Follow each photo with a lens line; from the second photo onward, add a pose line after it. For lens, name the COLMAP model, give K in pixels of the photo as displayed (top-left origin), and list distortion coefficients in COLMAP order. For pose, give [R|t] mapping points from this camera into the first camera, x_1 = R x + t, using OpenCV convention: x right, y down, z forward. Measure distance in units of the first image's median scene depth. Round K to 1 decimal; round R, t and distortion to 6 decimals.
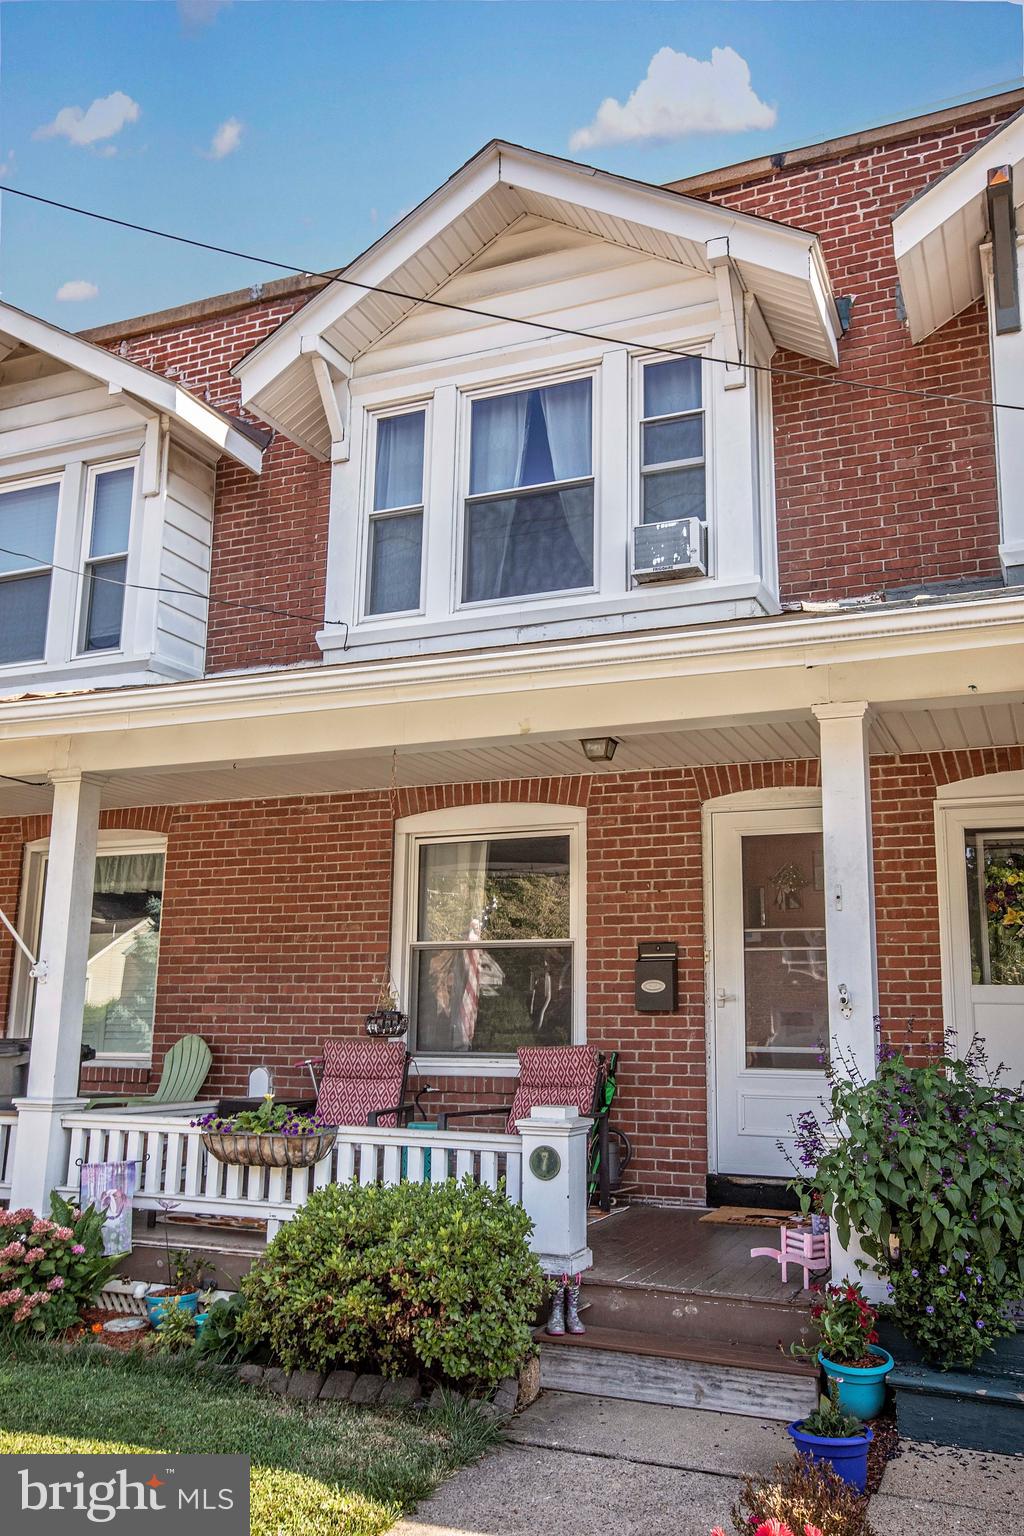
lens RADIAL K [[1288.5, 0, 507.7], [0, 1288.5, 782.1], [0, 0, 1]] dist [-0.011804, 0.010179]
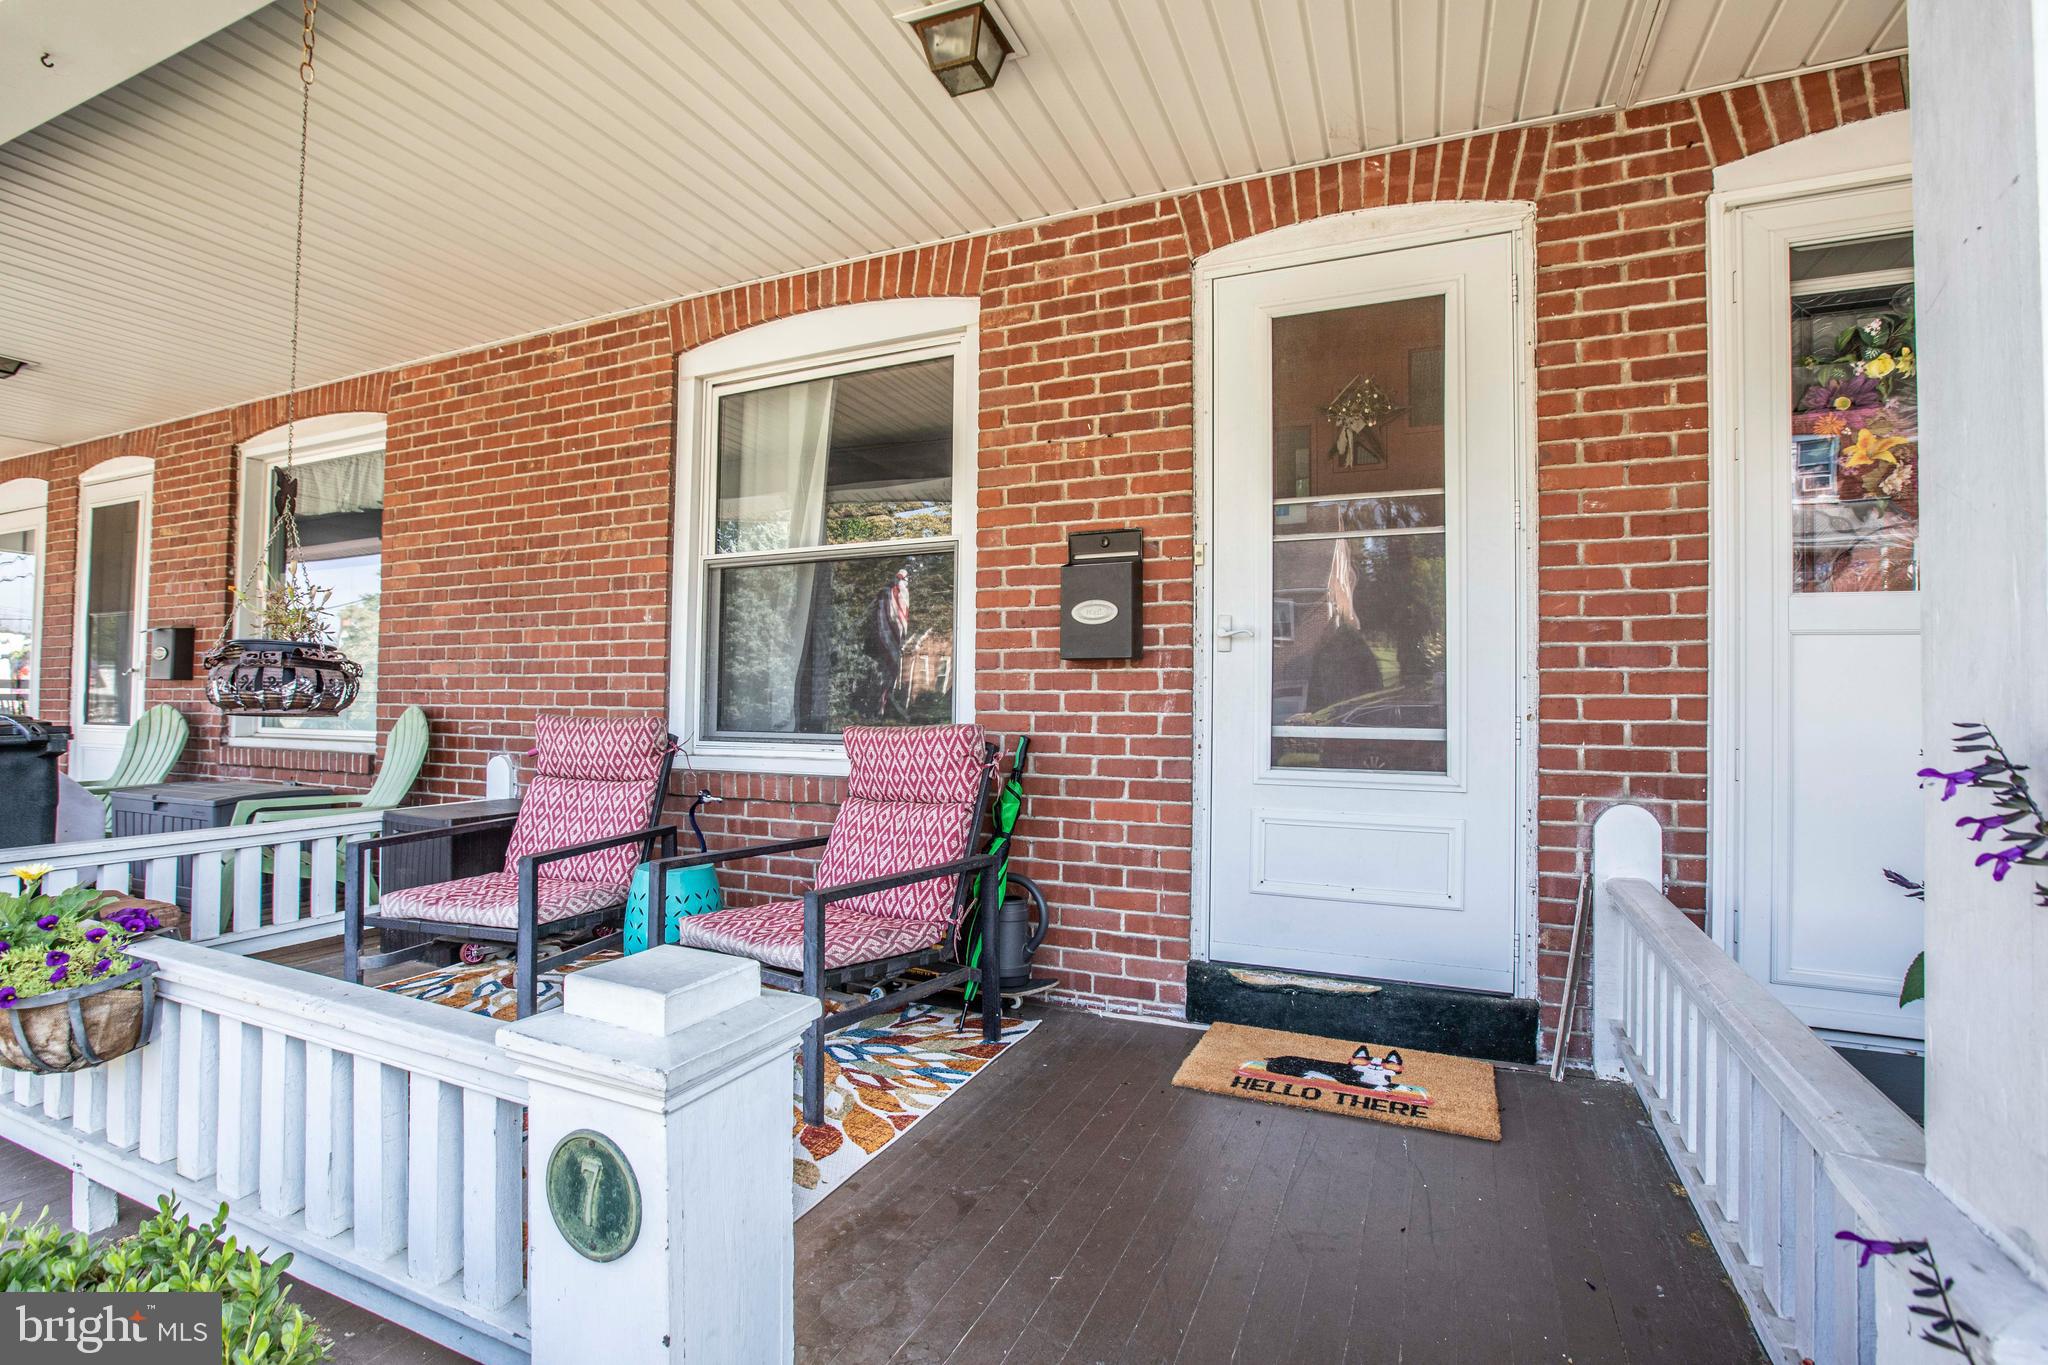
lens RADIAL K [[935.6, 0, 1008.5], [0, 935.6, 682.9], [0, 0, 1]] dist [-0.043049, 0.011798]
pose [[0.999810, -0.002937, -0.019294, 0.083114], [0.006160, 0.985567, 0.169171, 0.118842], [0.018518, -0.169257, 0.985398, 0.604397]]
